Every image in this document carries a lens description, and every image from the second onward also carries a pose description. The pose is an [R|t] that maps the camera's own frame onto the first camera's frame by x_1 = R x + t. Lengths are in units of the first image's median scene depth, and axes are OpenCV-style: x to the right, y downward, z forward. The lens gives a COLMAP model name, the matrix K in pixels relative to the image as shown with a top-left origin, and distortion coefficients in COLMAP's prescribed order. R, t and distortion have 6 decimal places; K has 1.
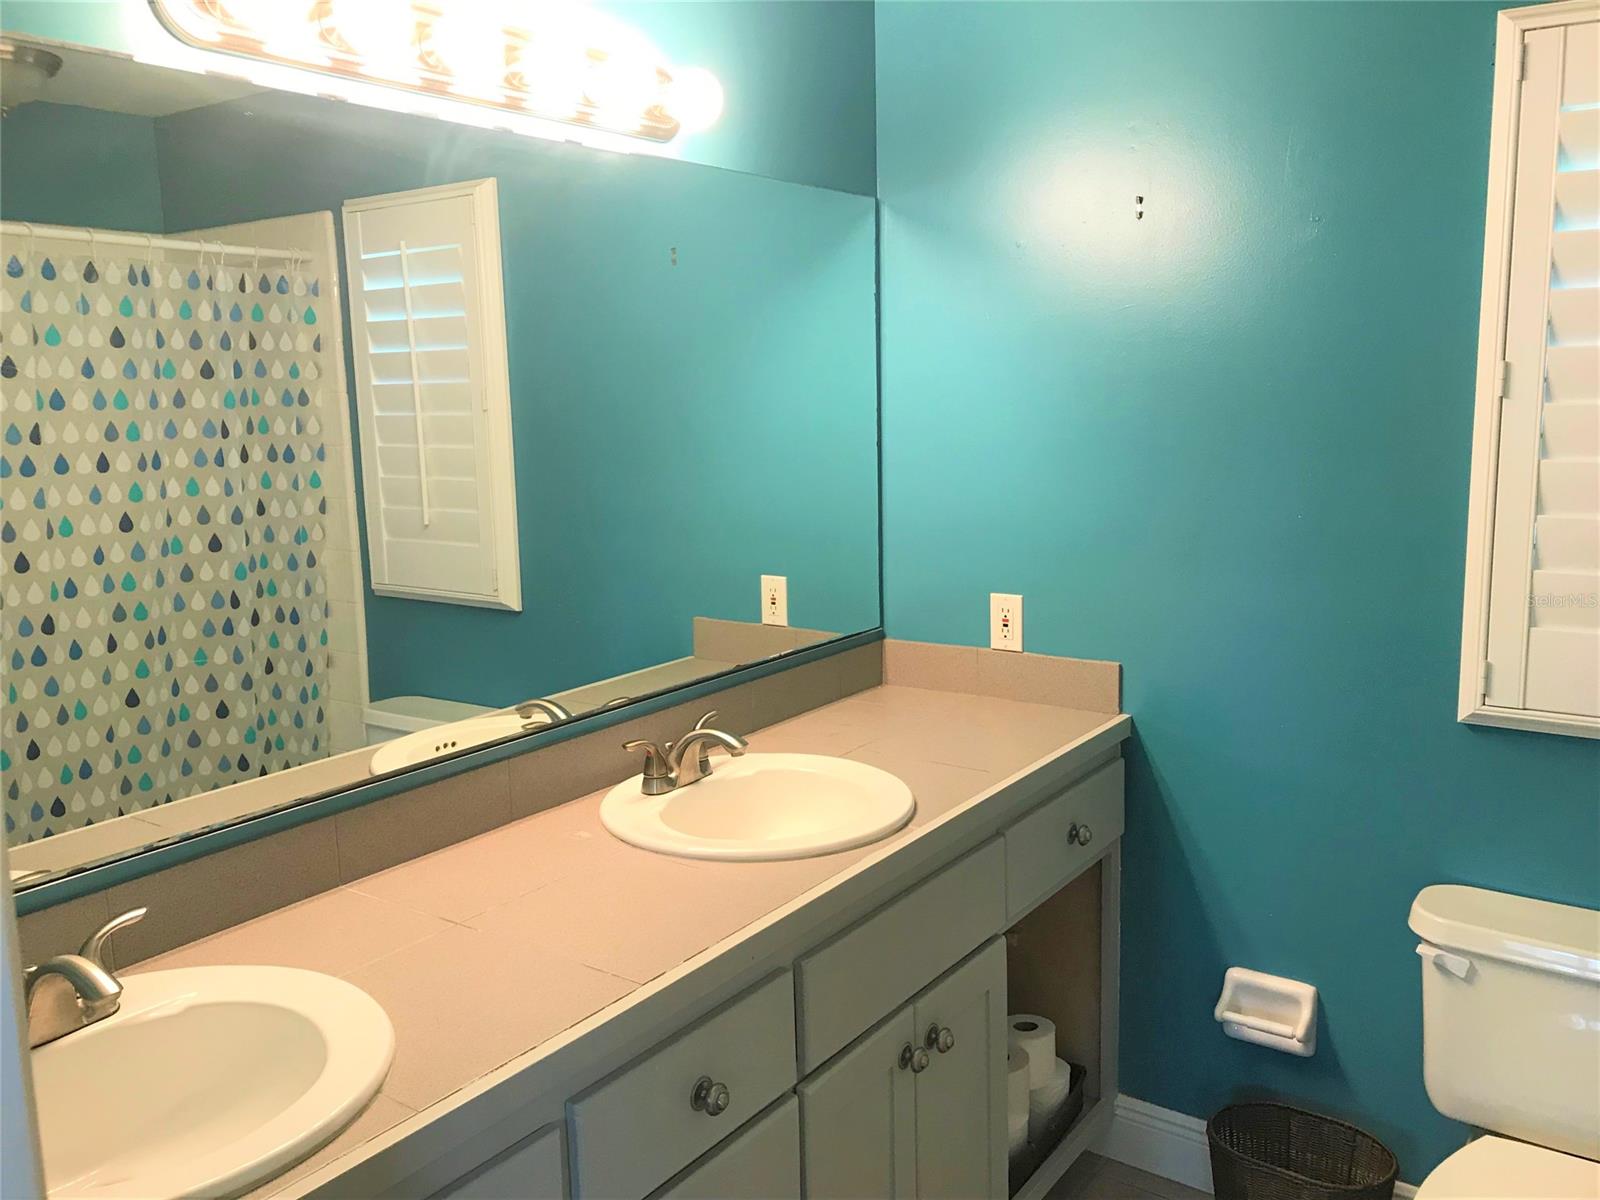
lens RADIAL K [[1301.2, 0, 800.0], [0, 1301.2, 600.0], [0, 0, 1]] dist [0.045616, -0.068696]
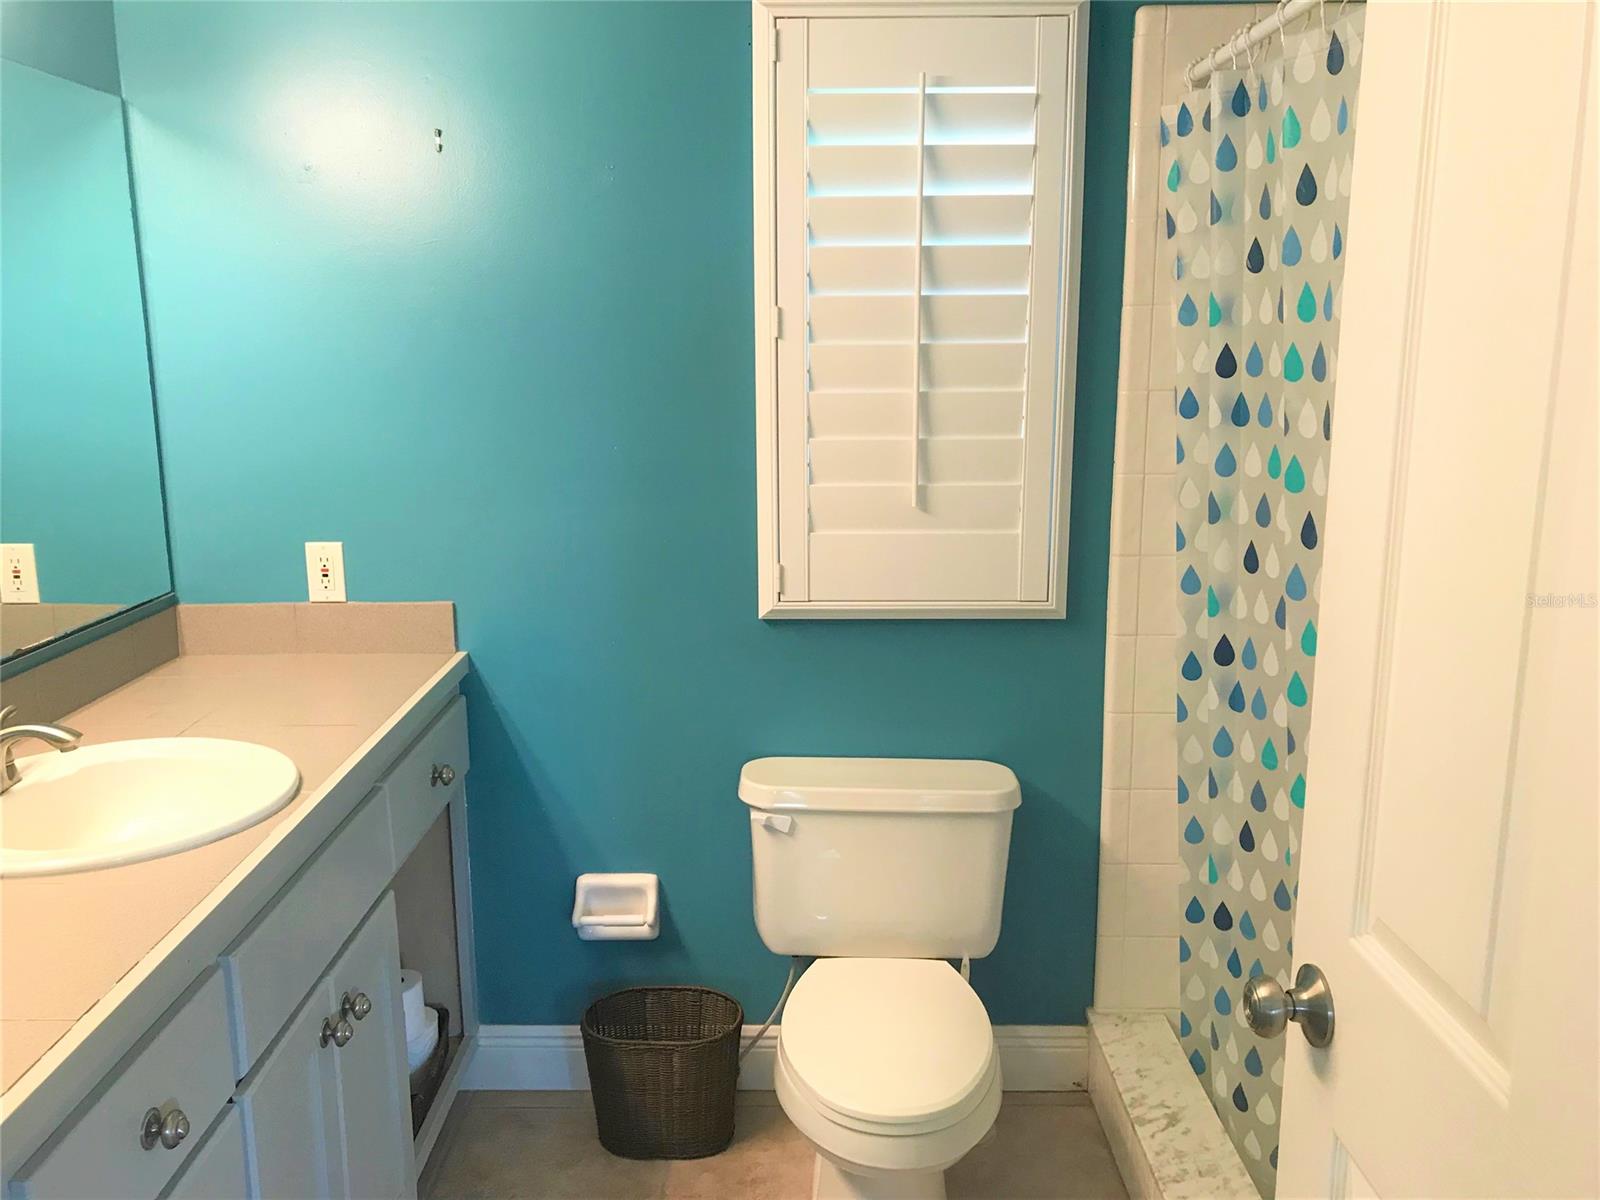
lens RADIAL K [[1315.9, 0, 789.6], [0, 1315.9, 594.7], [0, 0, 1]] dist [0.063435, -0.070784]
pose [[0.812637, -0.097684, 0.574525, -0.130414], [0.081379, 0.995214, 0.054106, 0.009304], [-0.577061, 0.002785, 0.816696, 0.024616]]
